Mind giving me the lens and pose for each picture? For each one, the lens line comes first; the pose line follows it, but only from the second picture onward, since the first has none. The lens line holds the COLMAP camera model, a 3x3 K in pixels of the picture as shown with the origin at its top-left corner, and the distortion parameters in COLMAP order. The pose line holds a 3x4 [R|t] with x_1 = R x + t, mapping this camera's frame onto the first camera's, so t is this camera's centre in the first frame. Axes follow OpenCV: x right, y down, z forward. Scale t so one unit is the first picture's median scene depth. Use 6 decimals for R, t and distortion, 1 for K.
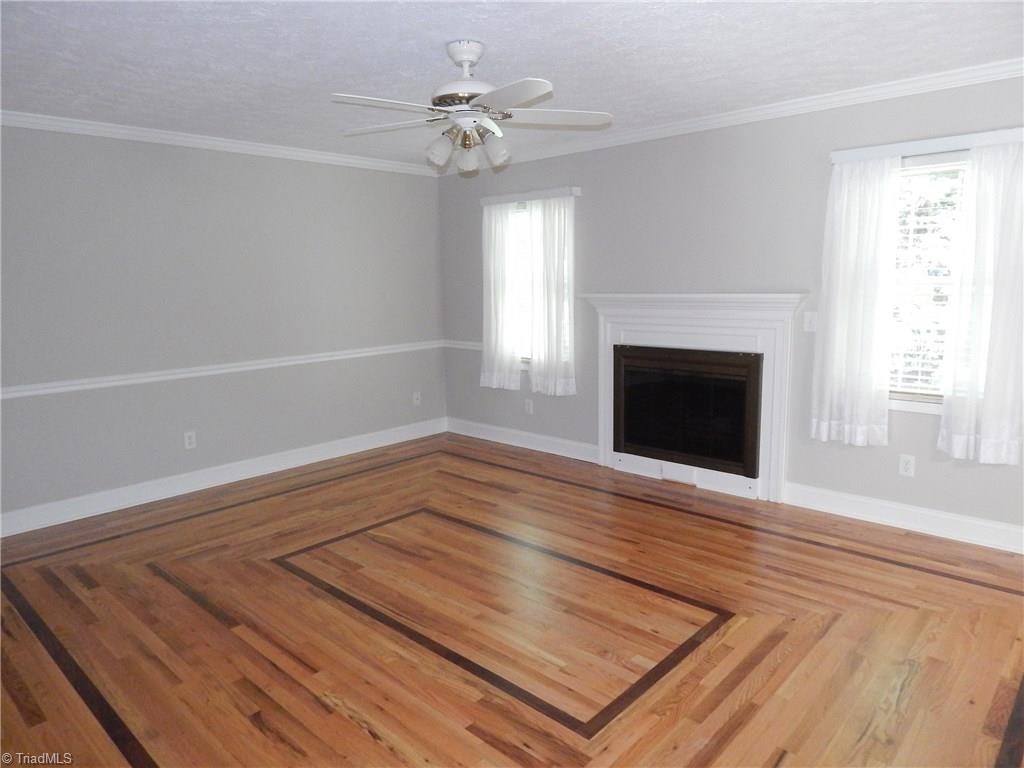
lens RADIAL K [[676.0, 0, 511.6], [0, 676.0, 380.0], [0, 0, 1]] dist [0.000291, -0.004687]
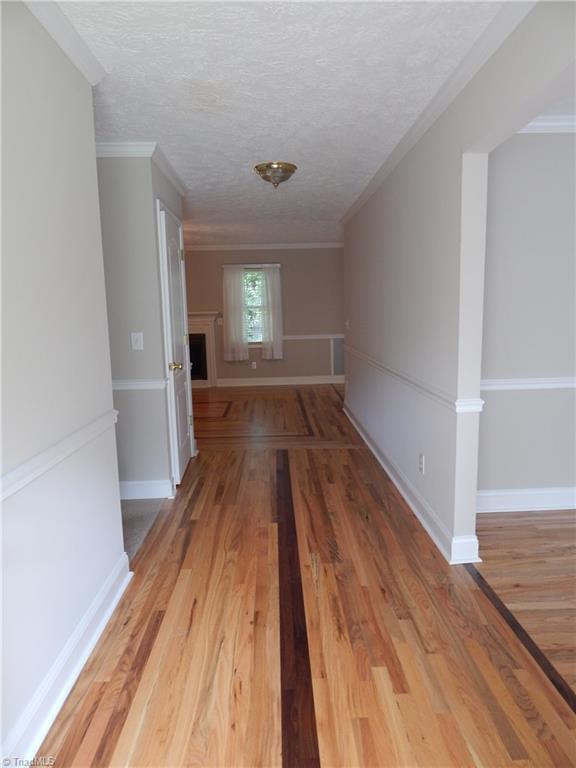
lens RADIAL K [[507.0, 0, 288.4], [0, 507.0, 383.7], [0, 0, 1]] dist [0.000291, -0.004687]
pose [[0.709652, -0.101665, 0.697179, -1.078265], [0.112414, 0.993196, 0.030405, 0.176044], [-0.695526, 0.056796, 0.716252, -0.901207]]
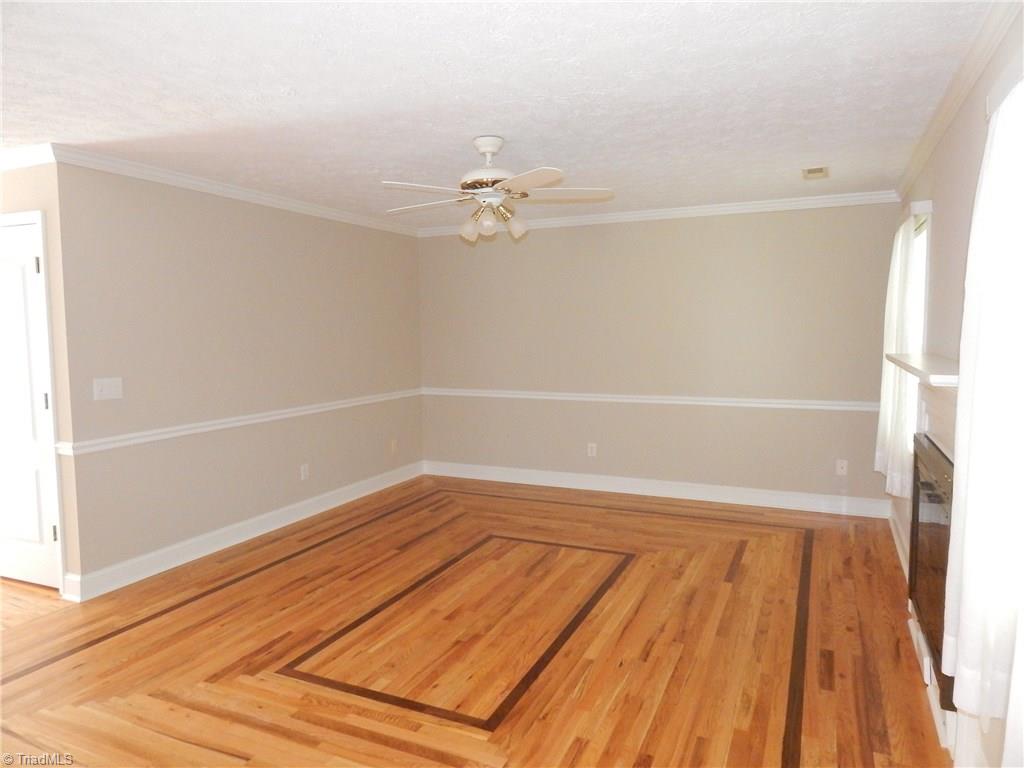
lens RADIAL K [[676.0, 0, 514.0], [0, 676.0, 384.9], [0, 0, 1]] dist [0.000291, -0.004687]
pose [[0.304240, 0.097120, -0.947632, 0.953892], [-0.139194, 0.988644, 0.056634, -0.118508], [0.942371, 0.114674, 0.314303, 0.612493]]
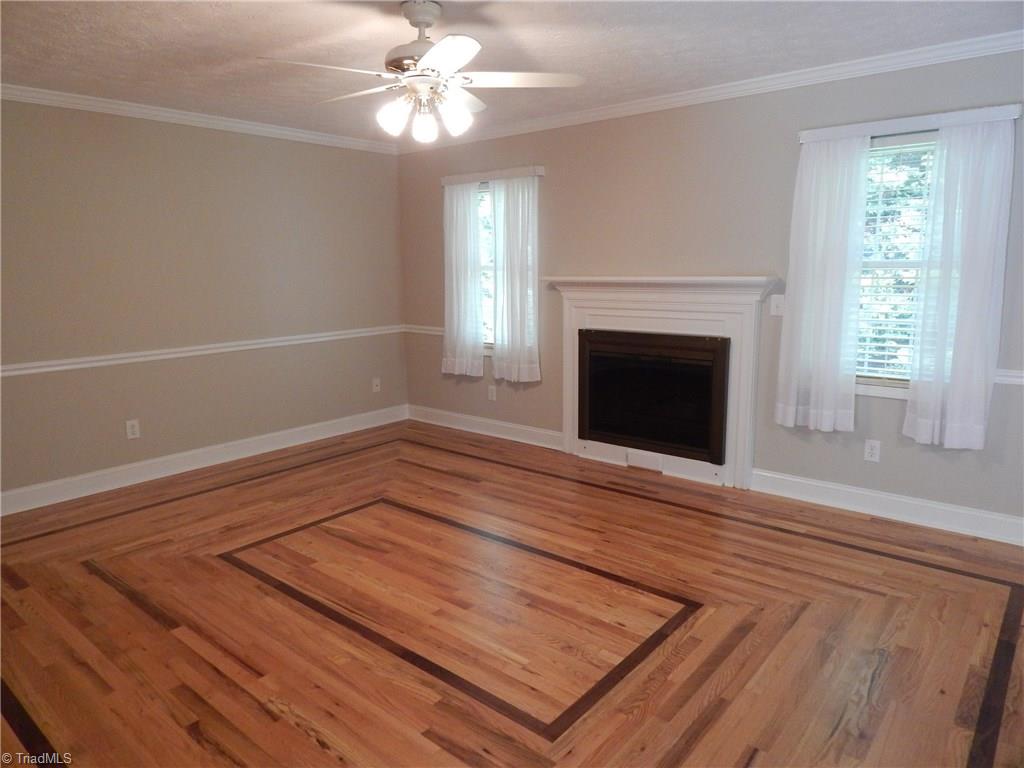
lens RADIAL K [[676.0, 0, 511.5], [0, 676.0, 378.3], [0, 0, 1]] dist [0.000291, -0.004687]
pose [[0.998675, -0.001705, 0.051426, 0.005867], [0.000928, 0.999885, 0.015113, 0.005437], [-0.051446, -0.015045, 0.998562, 0.042884]]
